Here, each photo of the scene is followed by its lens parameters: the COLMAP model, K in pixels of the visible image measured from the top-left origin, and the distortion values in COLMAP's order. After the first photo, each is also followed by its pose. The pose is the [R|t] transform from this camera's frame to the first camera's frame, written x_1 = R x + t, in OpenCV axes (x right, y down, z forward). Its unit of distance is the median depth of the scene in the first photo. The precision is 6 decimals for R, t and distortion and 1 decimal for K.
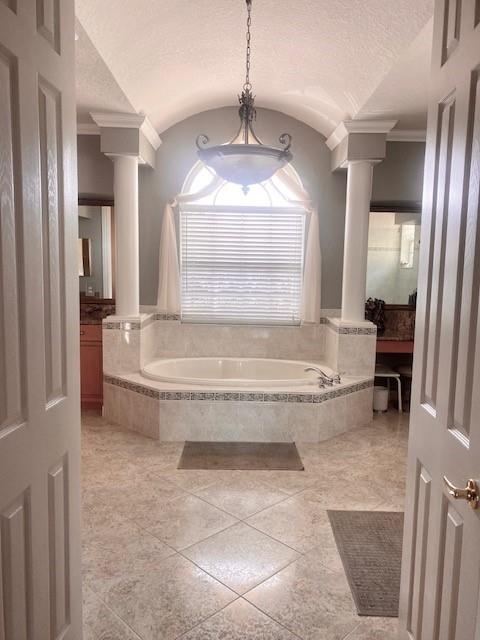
lens RADIAL K [[484.4, 0, 239.8], [0, 484.4, 319.0], [0, 0, 1]] dist [0.036420, -0.057003]
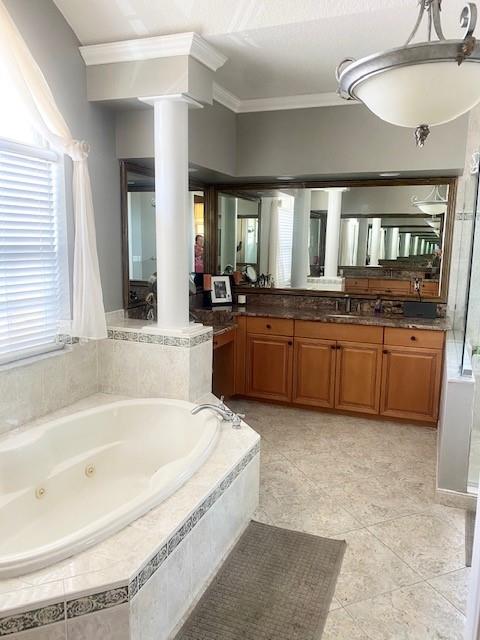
lens RADIAL K [[484.4, 0, 240.5], [0, 484.4, 320.3], [0, 0, 1]] dist [0.036420, -0.057003]
pose [[0.374590, -0.155318, 0.914089, -0.494295], [0.092265, 0.987220, 0.129934, -0.113452], [-0.922588, 0.035666, 0.384134, 0.793386]]
